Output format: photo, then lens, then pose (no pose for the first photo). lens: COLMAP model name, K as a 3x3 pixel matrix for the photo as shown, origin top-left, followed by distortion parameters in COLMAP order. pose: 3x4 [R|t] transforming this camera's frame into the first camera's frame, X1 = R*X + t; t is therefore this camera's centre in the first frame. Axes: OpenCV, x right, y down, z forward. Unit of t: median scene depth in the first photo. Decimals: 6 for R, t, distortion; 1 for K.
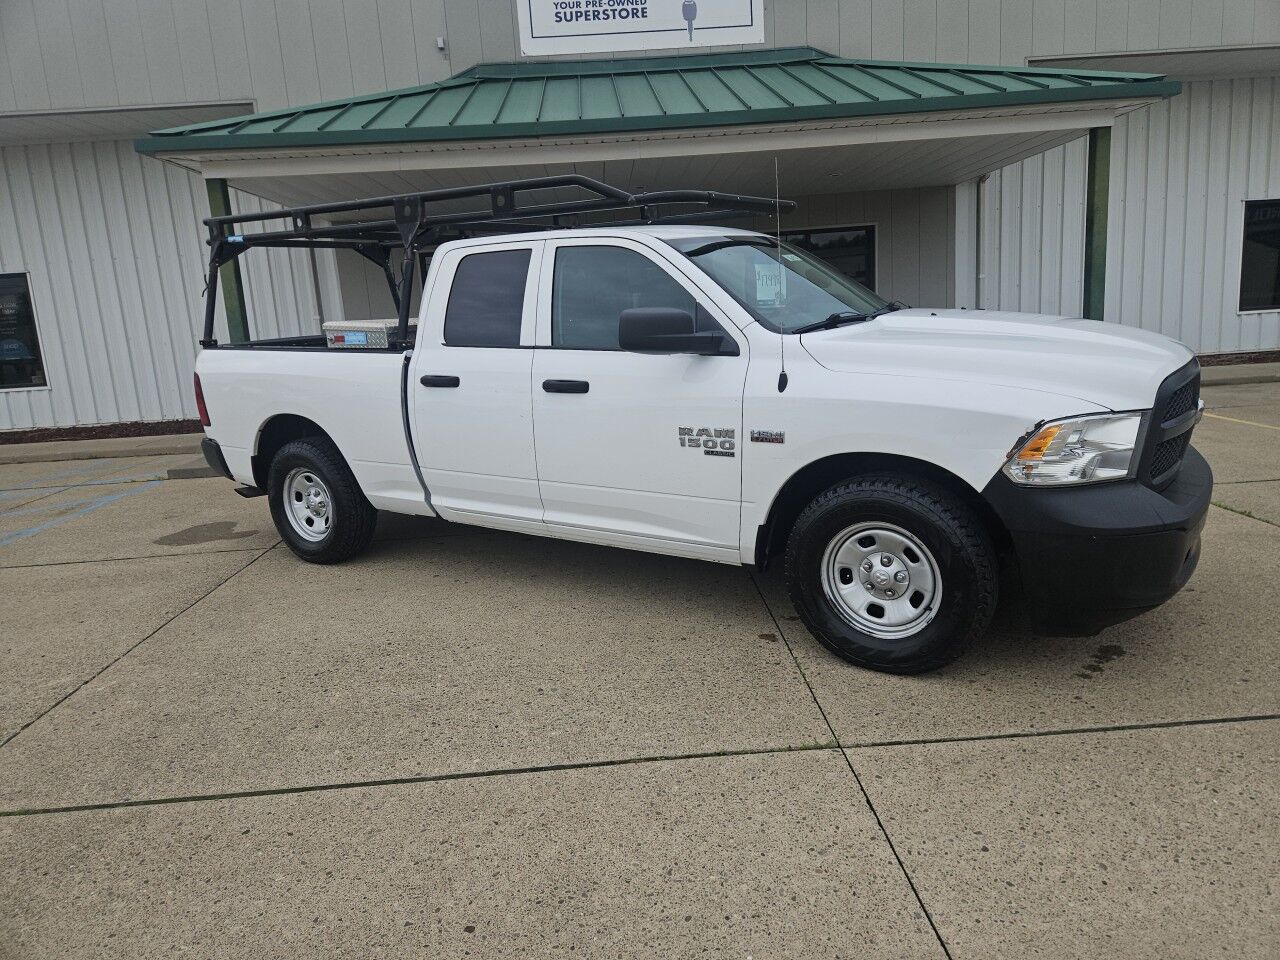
lens RADIAL K [[850.8, 0, 643.7], [0, 850.8, 467.1], [0, 0, 1]] dist [0.069603, -0.055710]
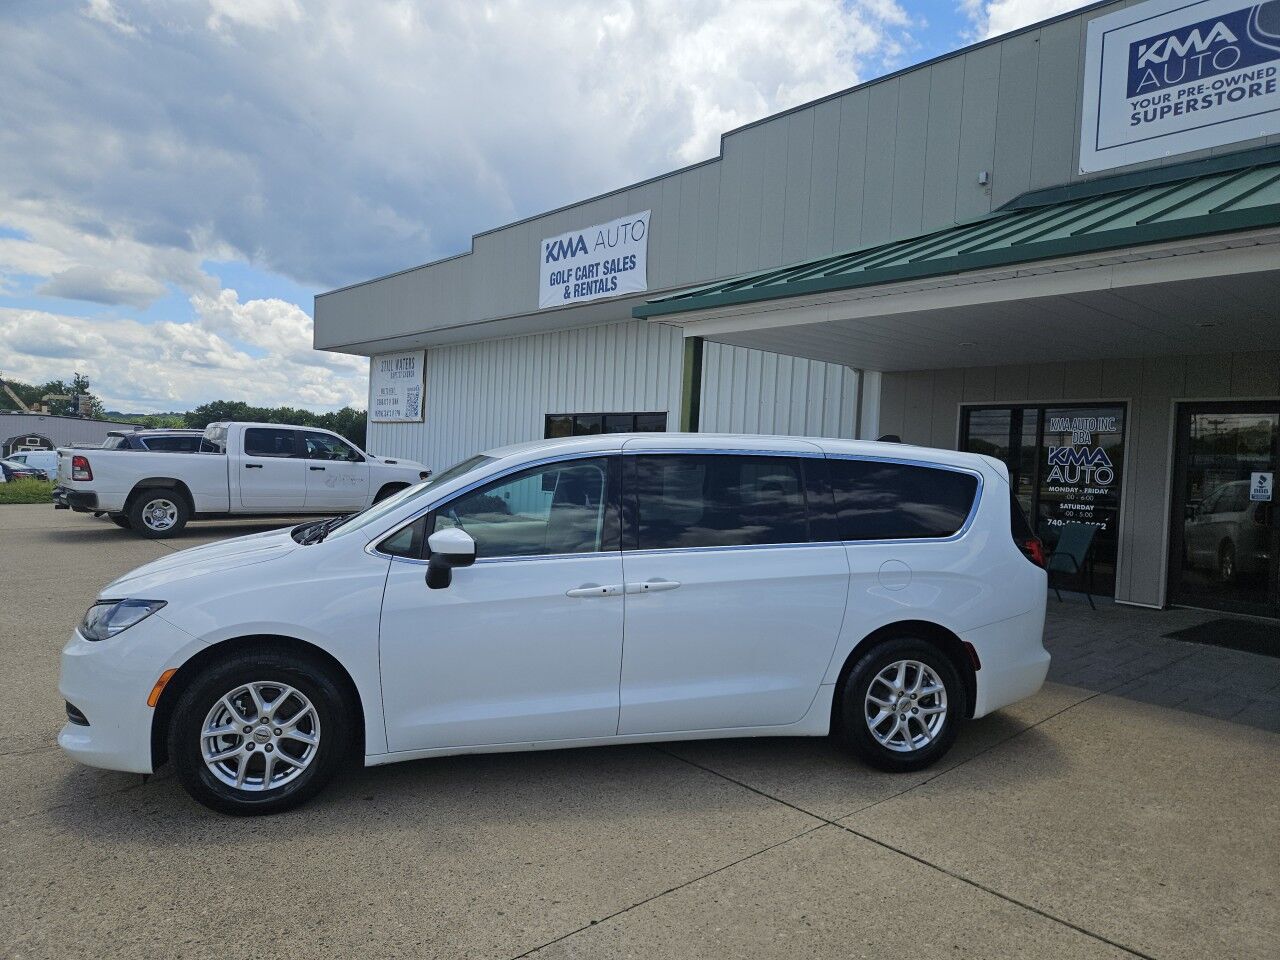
lens RADIAL K [[850.8, 0, 631.6], [0, 850.8, 479.0], [0, 0, 1]] dist [0.069603, -0.055710]
pose [[0.623845, 0.105768, -0.774358, 0.262585], [-0.220696, 0.974317, -0.044719, -0.073159], [0.749741, 0.198795, 0.631165, 0.238050]]
